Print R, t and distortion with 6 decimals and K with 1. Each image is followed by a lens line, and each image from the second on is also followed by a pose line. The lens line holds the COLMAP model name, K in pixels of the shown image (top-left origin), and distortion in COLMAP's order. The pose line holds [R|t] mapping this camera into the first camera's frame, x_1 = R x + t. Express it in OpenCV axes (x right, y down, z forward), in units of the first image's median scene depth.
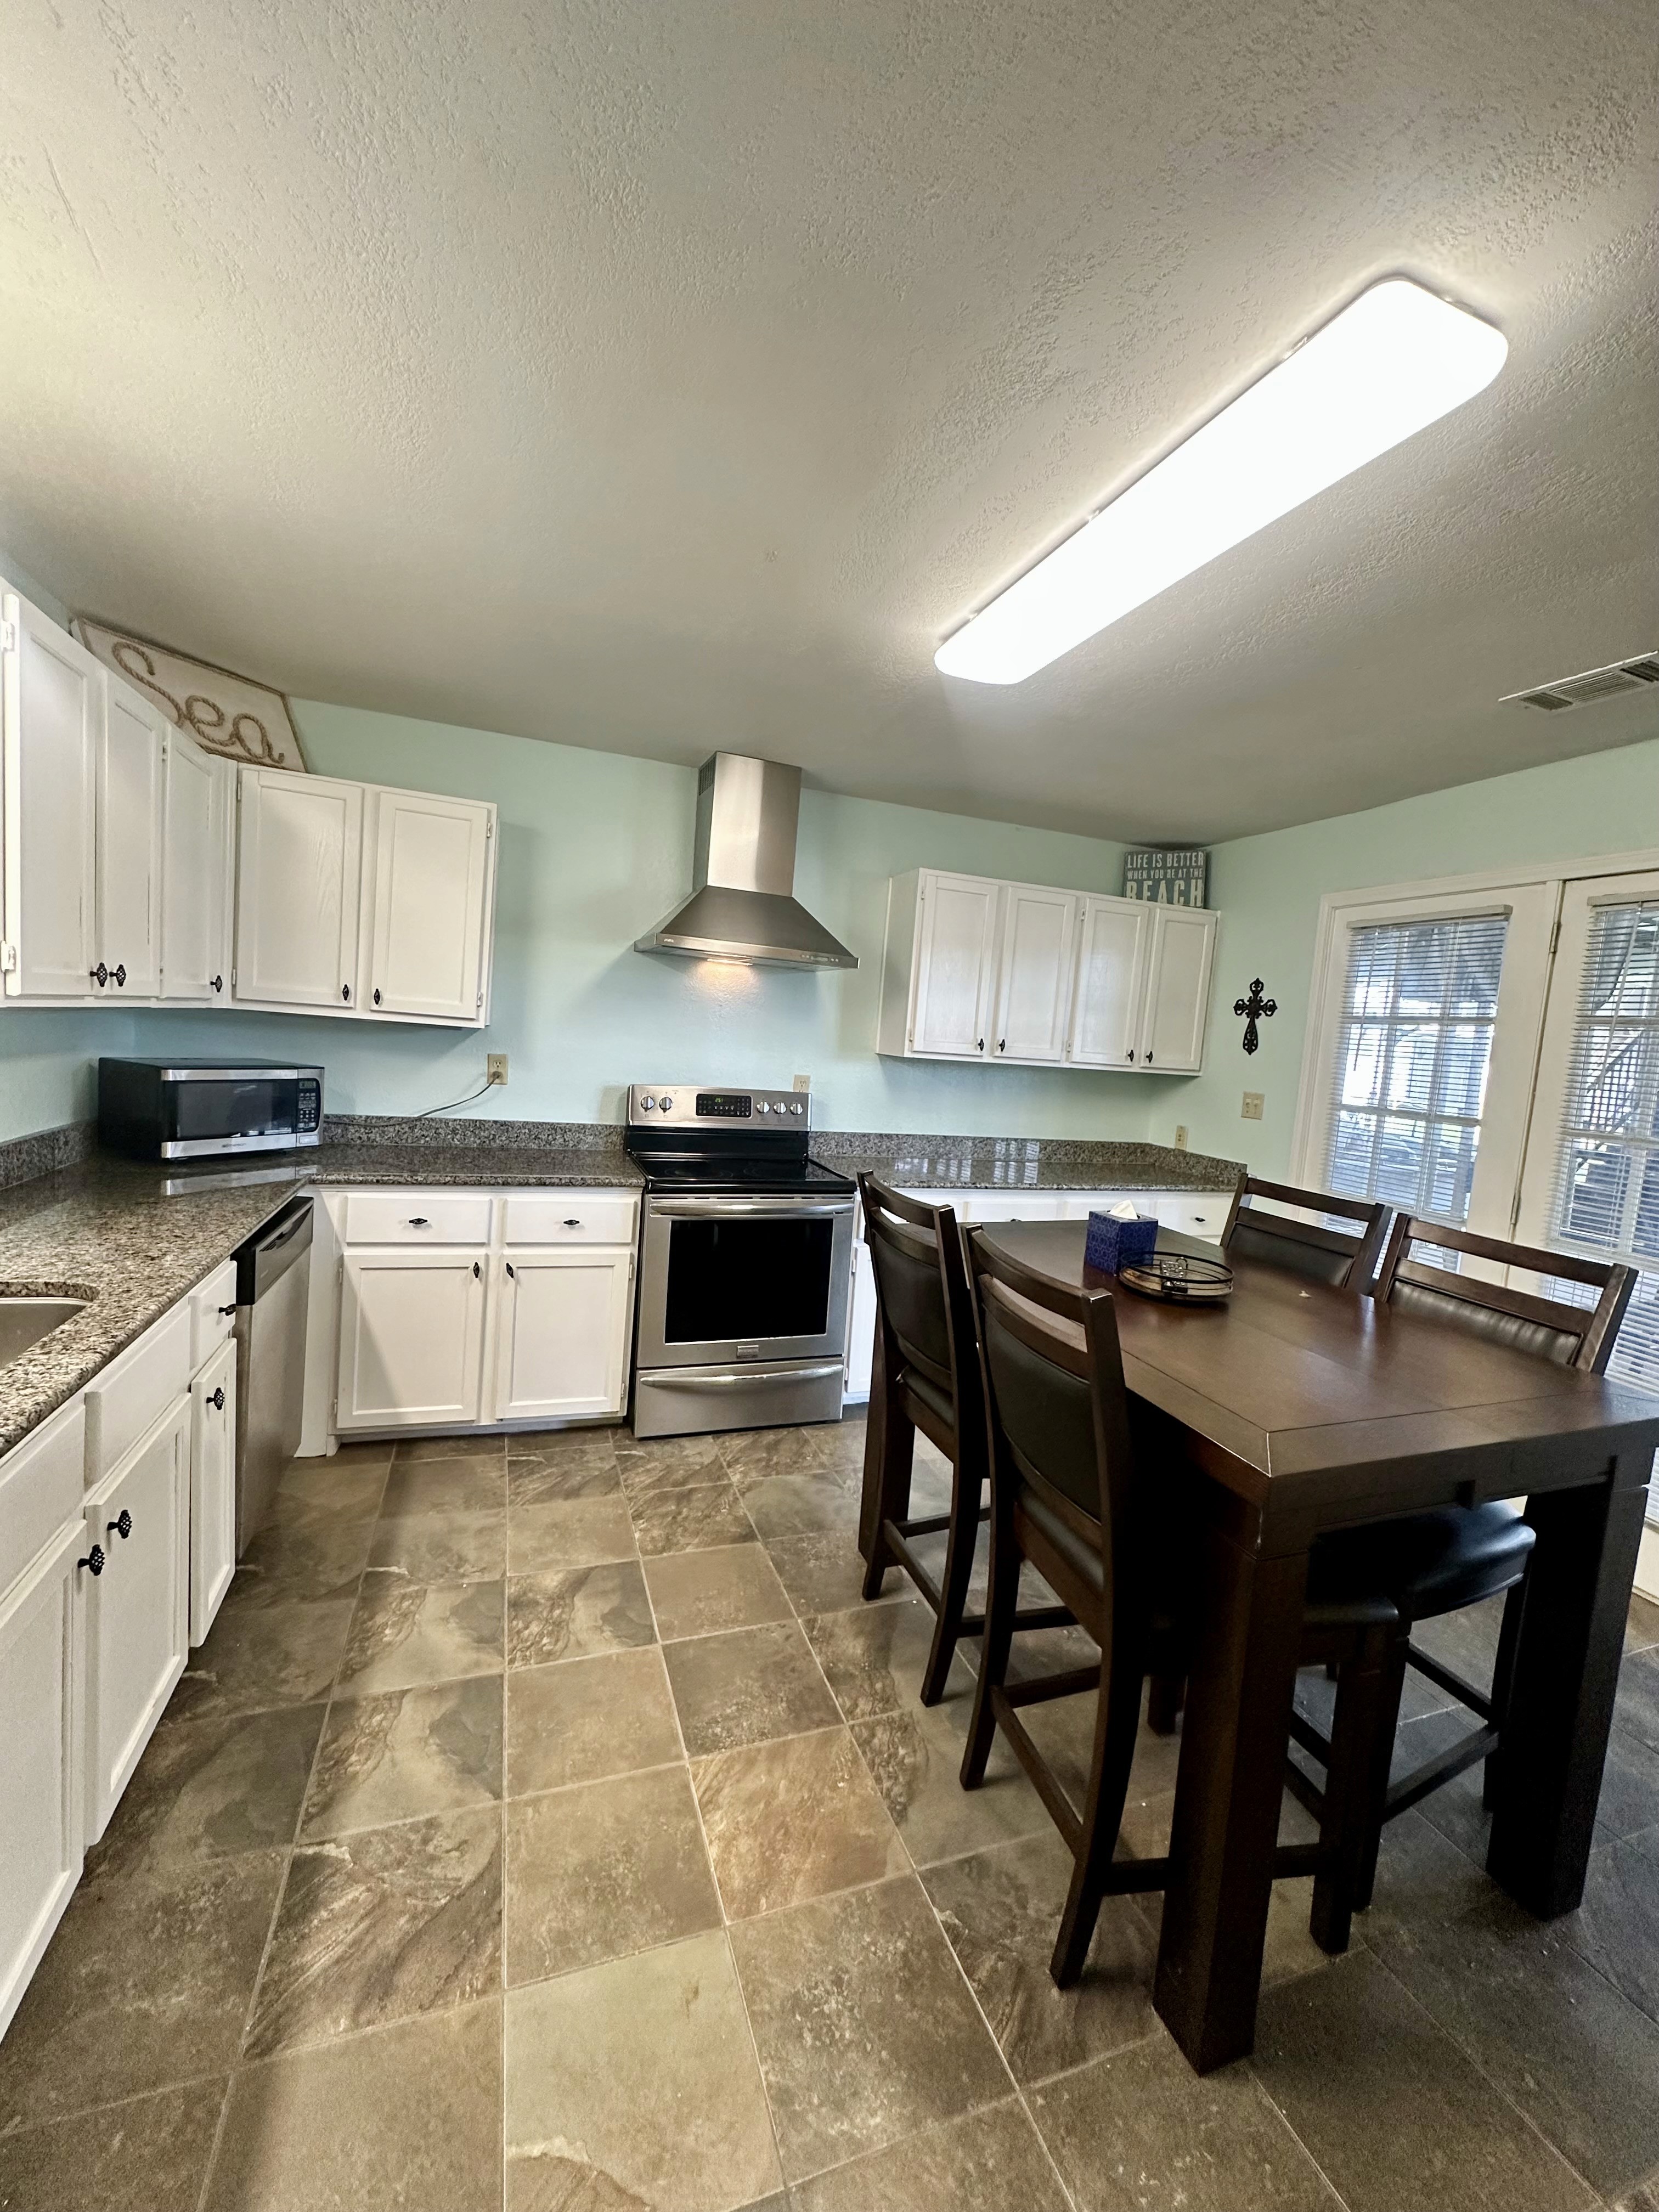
lens RADIAL K [[893.7, 0, 829.5], [0, 893.7, 1106.0], [0, 0, 1]] dist [0.000213, 0.000013]
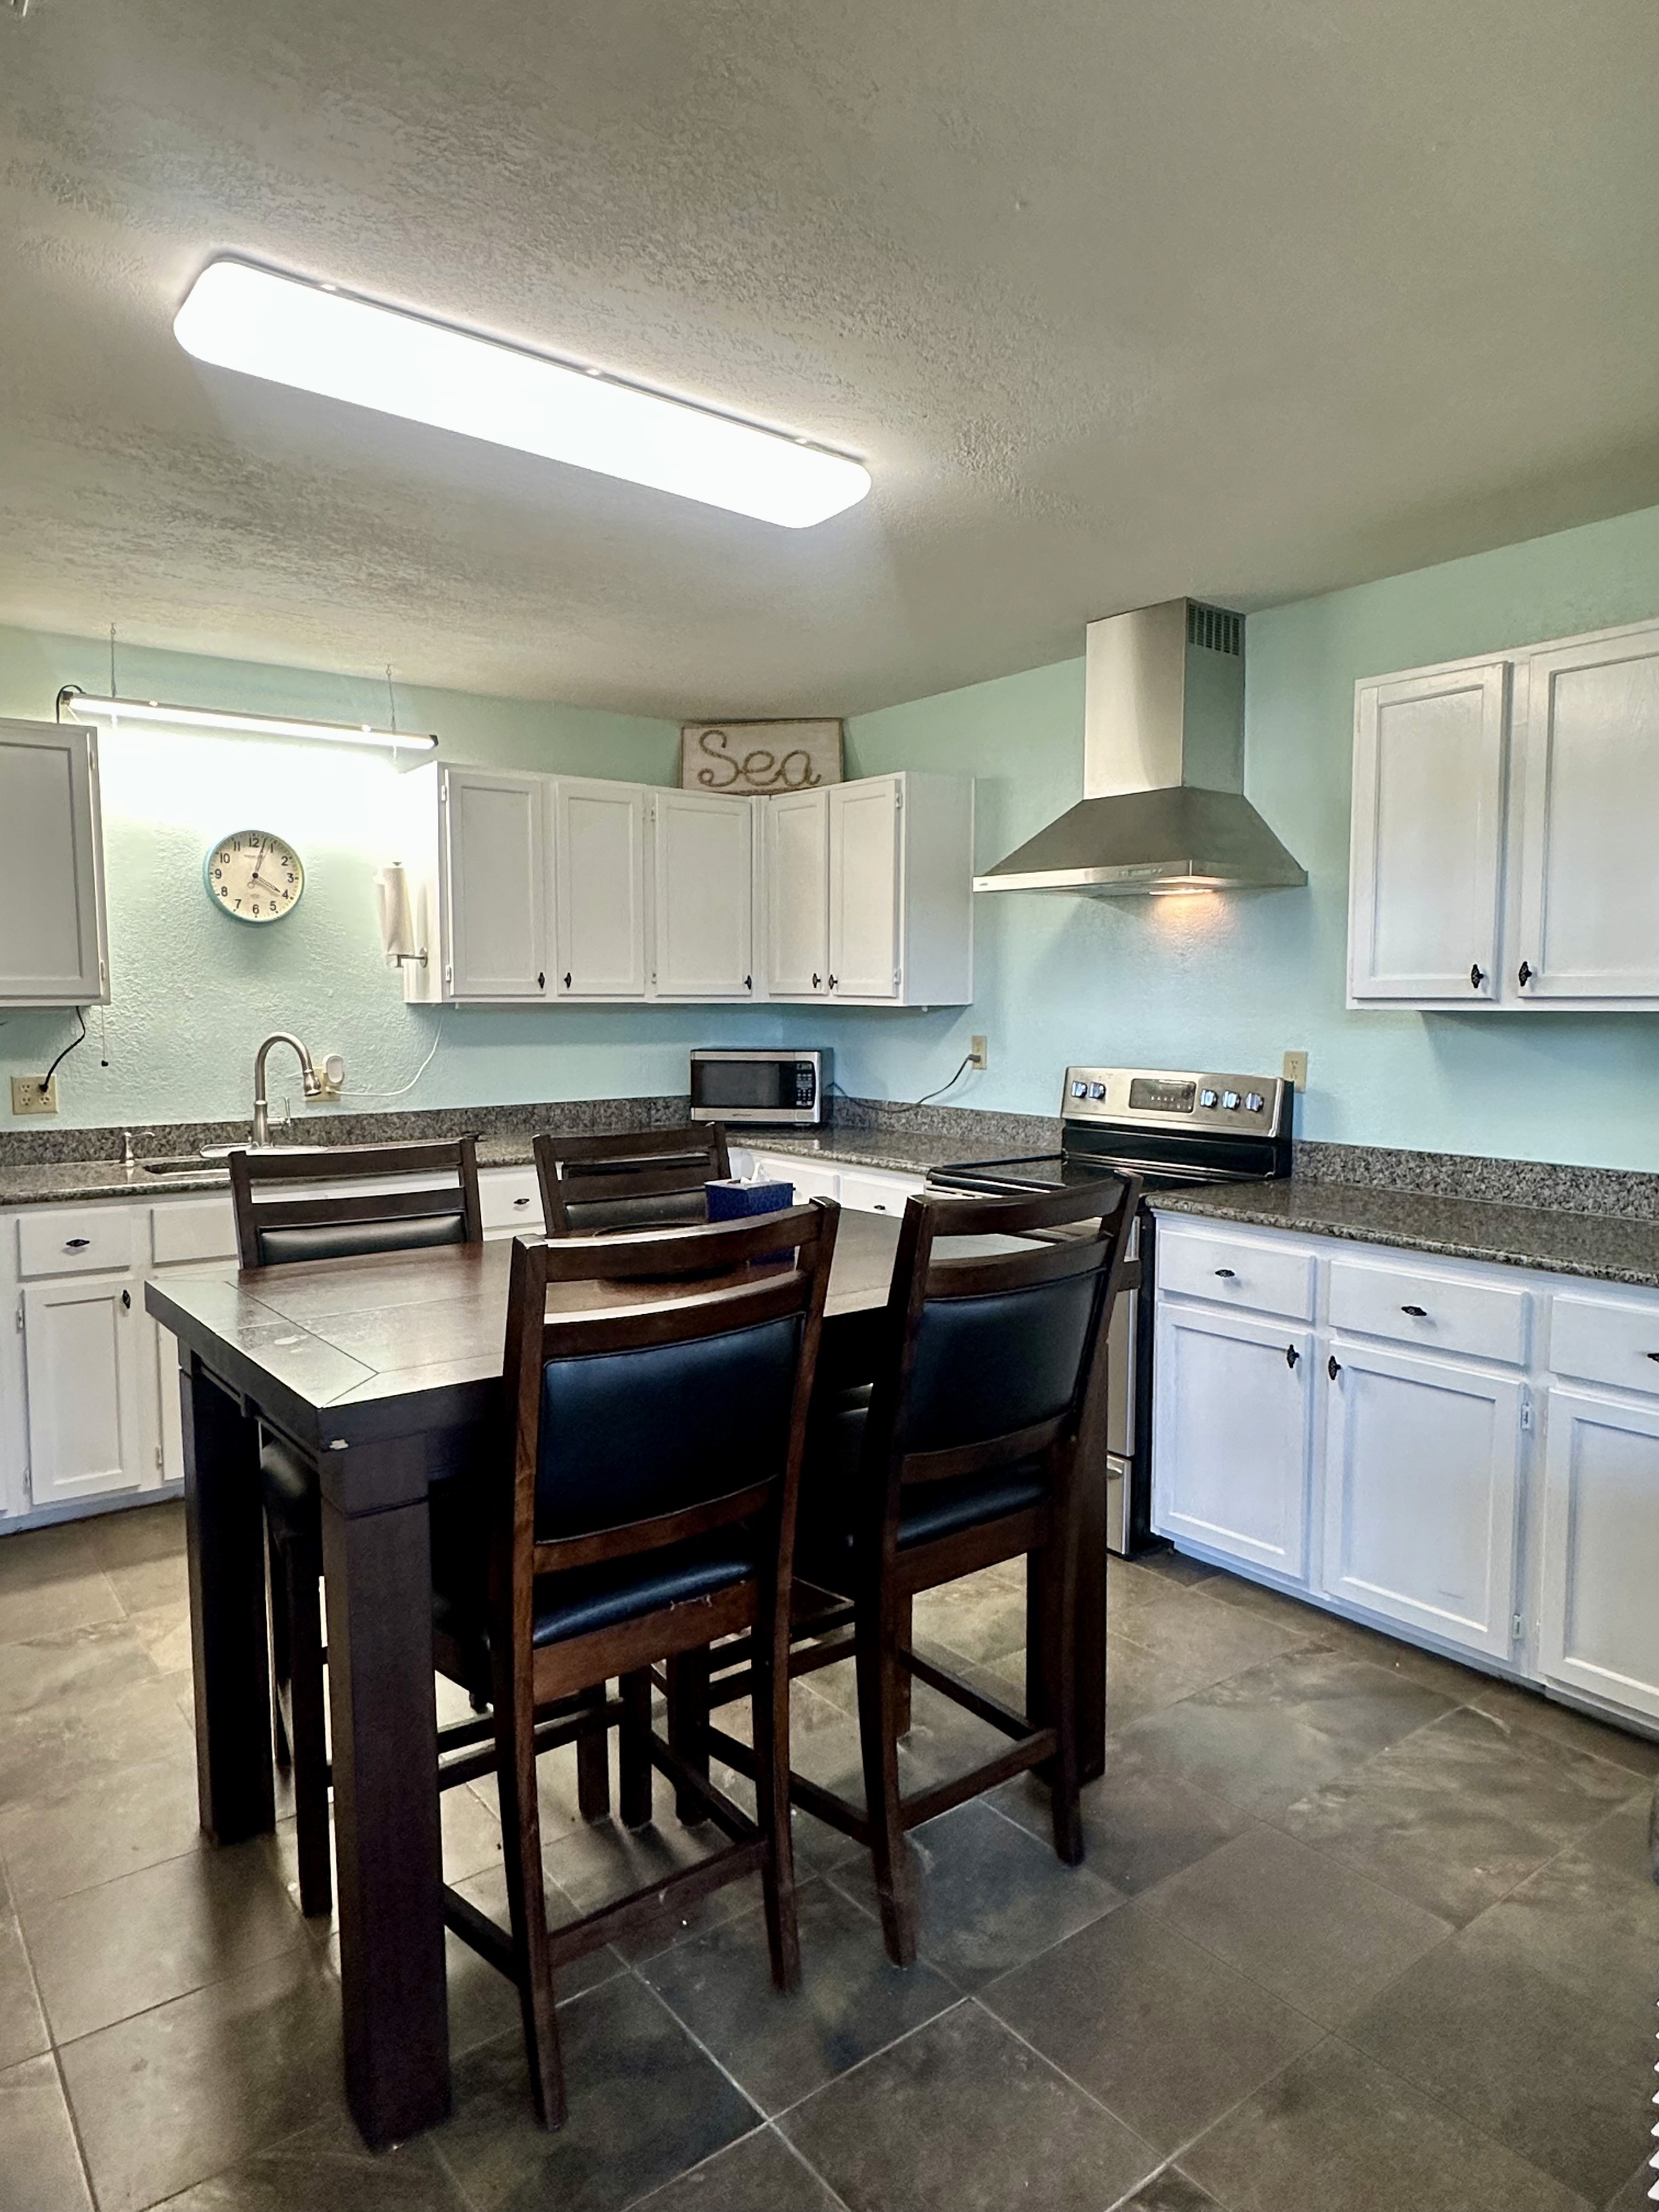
lens RADIAL K [[1346.4, 0, 829.5], [0, 1346.4, 1106.0], [0, 0, 1]] dist [-0.000264, -0.000013]
pose [[0.314123, 0.006849, -0.949357, 0.889094], [-0.051351, 0.998633, -0.009786, 0.034596], [0.947992, 0.051824, 0.314046, 0.441810]]
